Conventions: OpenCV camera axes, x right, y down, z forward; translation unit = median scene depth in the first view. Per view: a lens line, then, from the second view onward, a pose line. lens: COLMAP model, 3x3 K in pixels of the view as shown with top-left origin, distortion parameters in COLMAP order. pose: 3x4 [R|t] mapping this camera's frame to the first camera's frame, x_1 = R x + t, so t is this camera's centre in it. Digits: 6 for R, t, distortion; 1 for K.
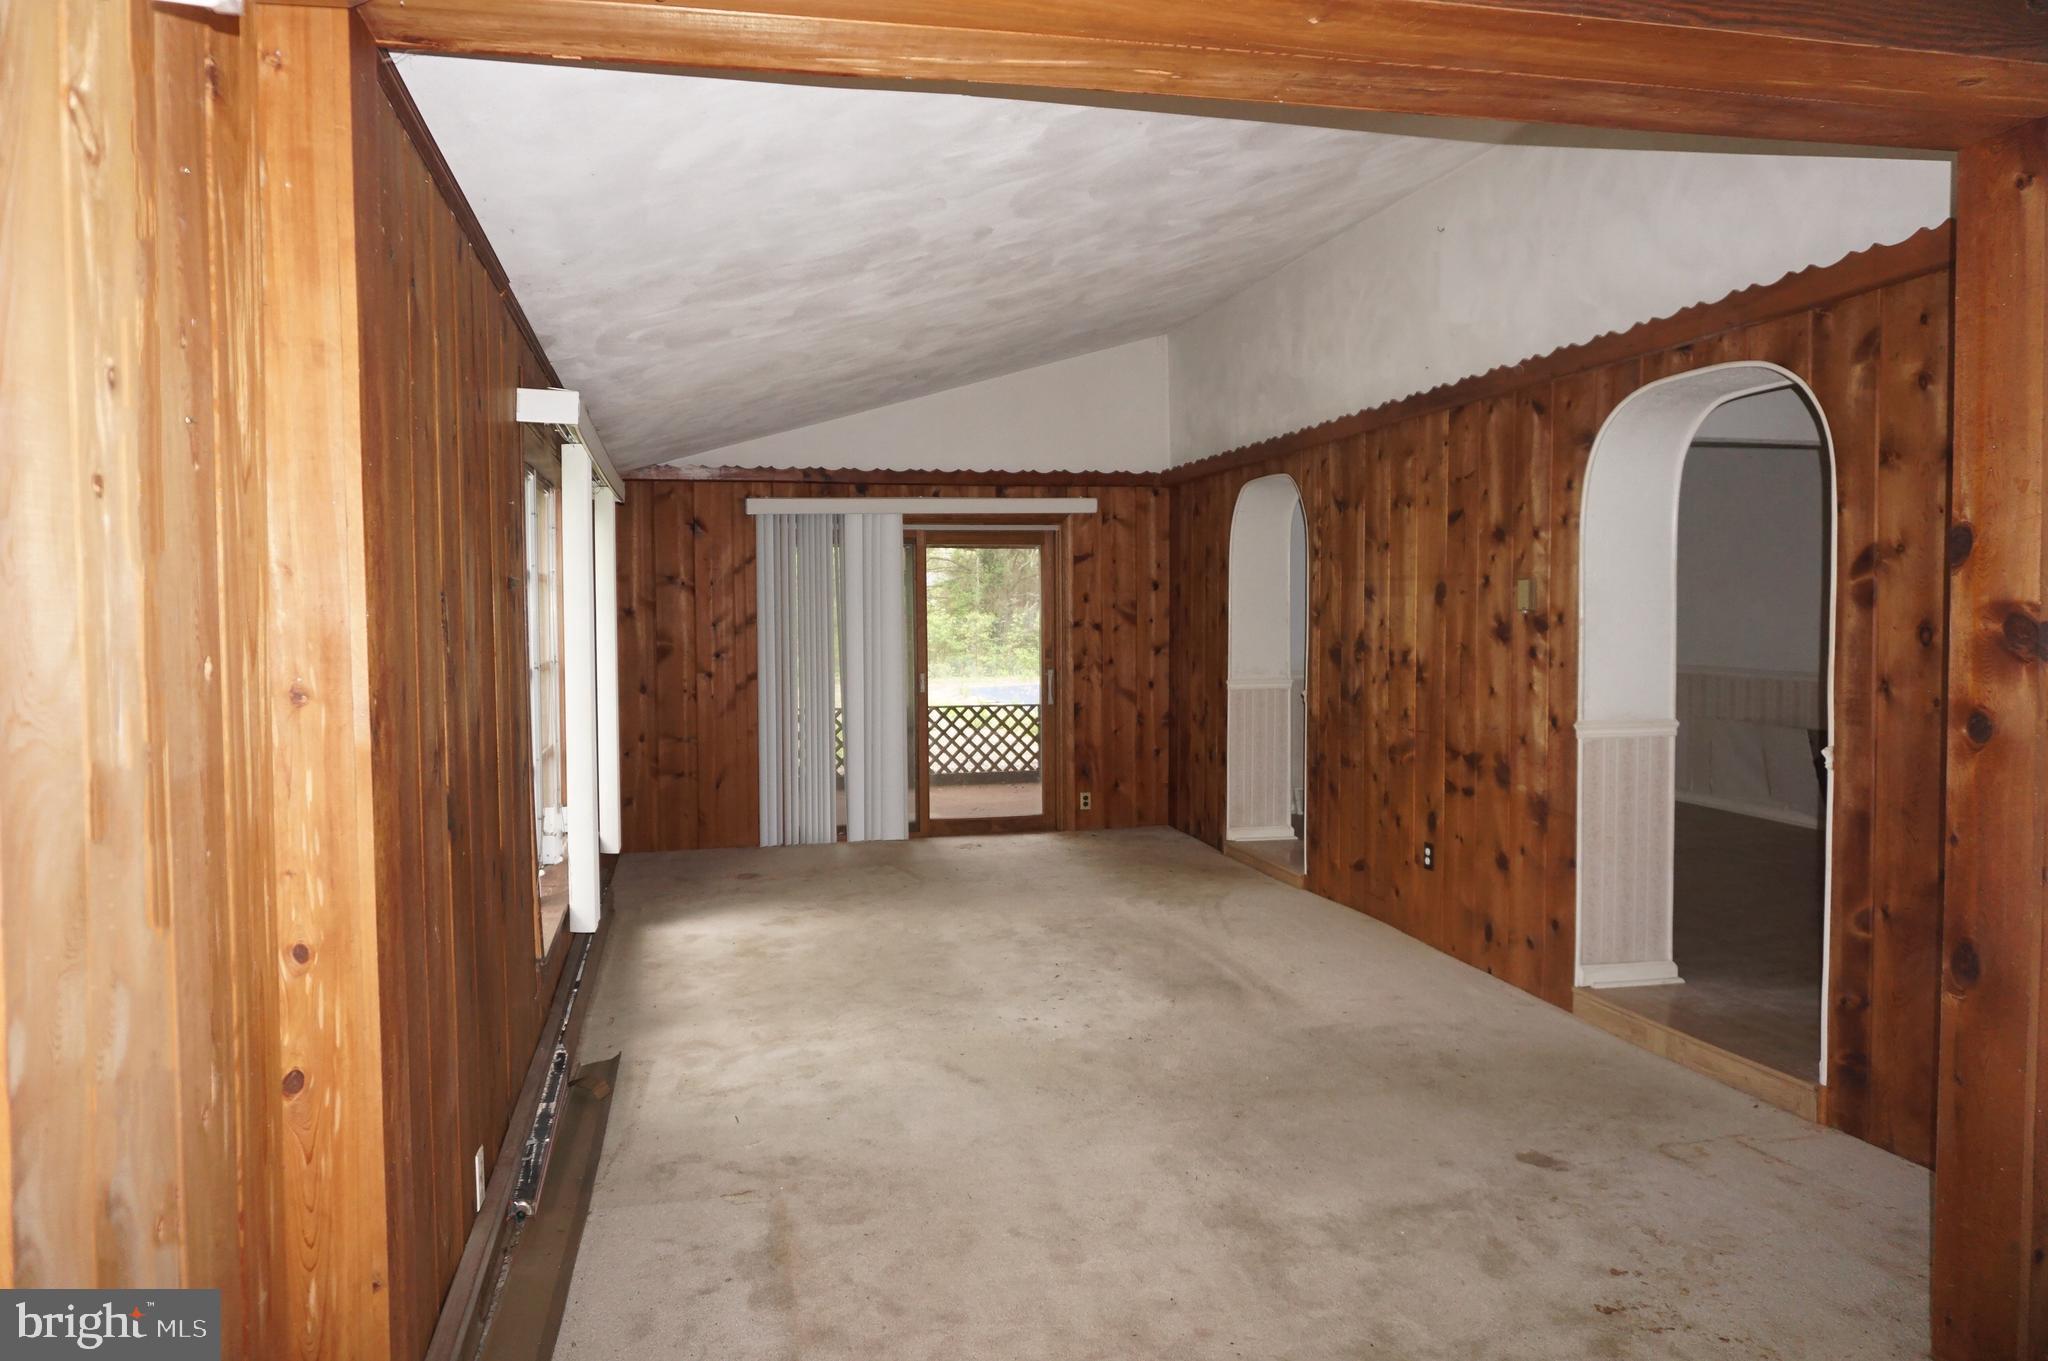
lens RADIAL K [[1385.2, 0, 1023.4], [0, 1385.2, 682.3], [0, 0, 1]] dist [0.009066, -0.000161]
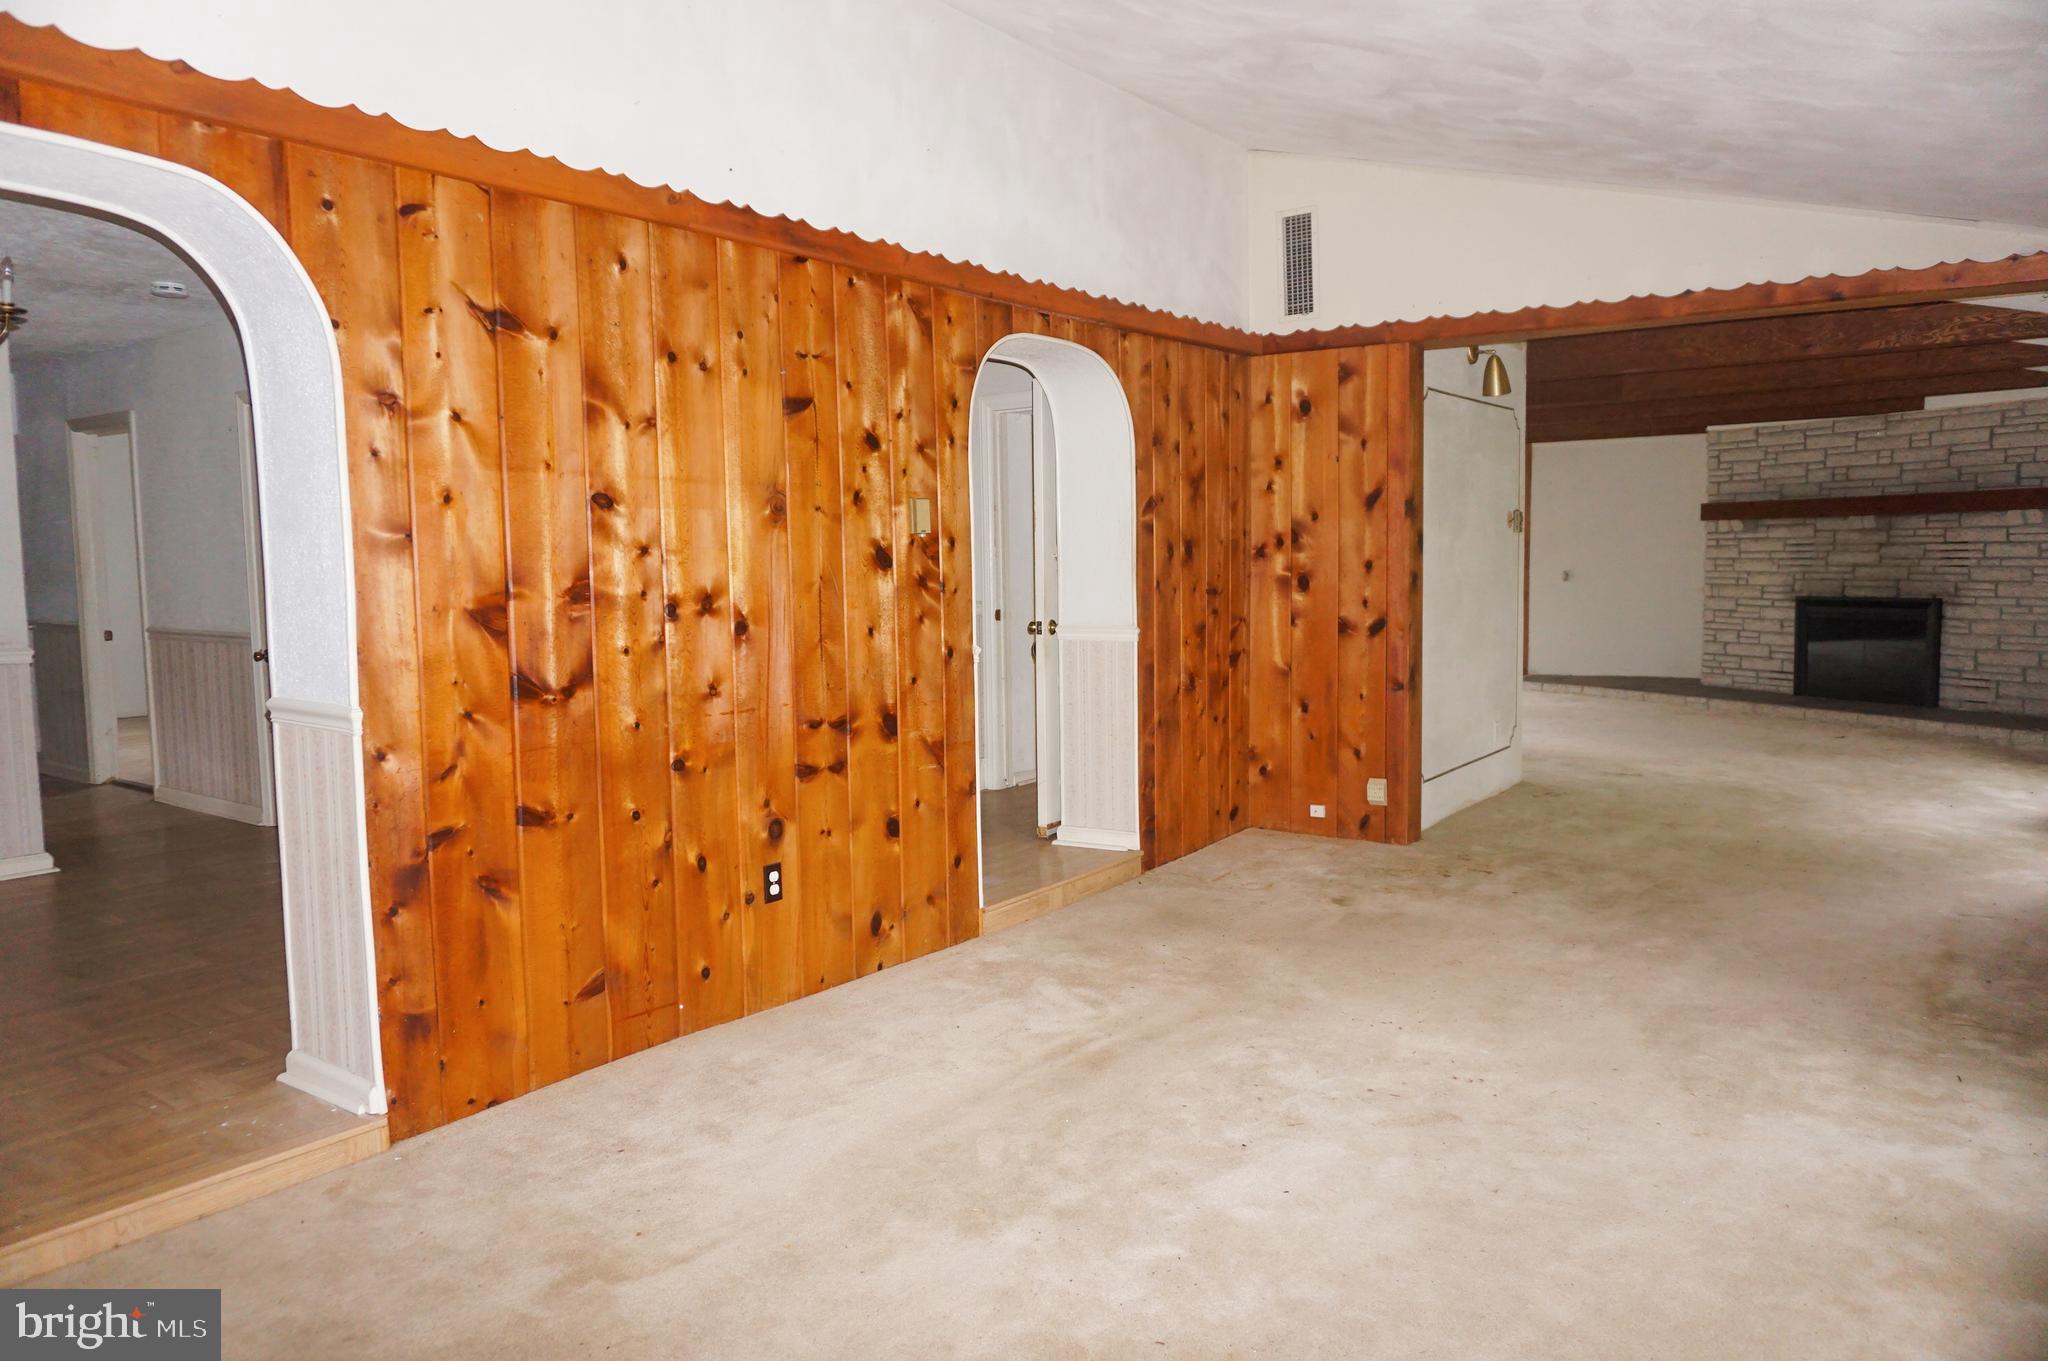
lens RADIAL K [[1385.2, 0, 1026.8], [0, 1385.2, 669.4], [0, 0, 1]] dist [0.009066, -0.000161]
pose [[-0.655851, -0.051113, 0.753158, -0.340161], [0.050385, 0.992516, 0.111232, -0.057715], [-0.753207, 0.110899, -0.648368, 1.447330]]
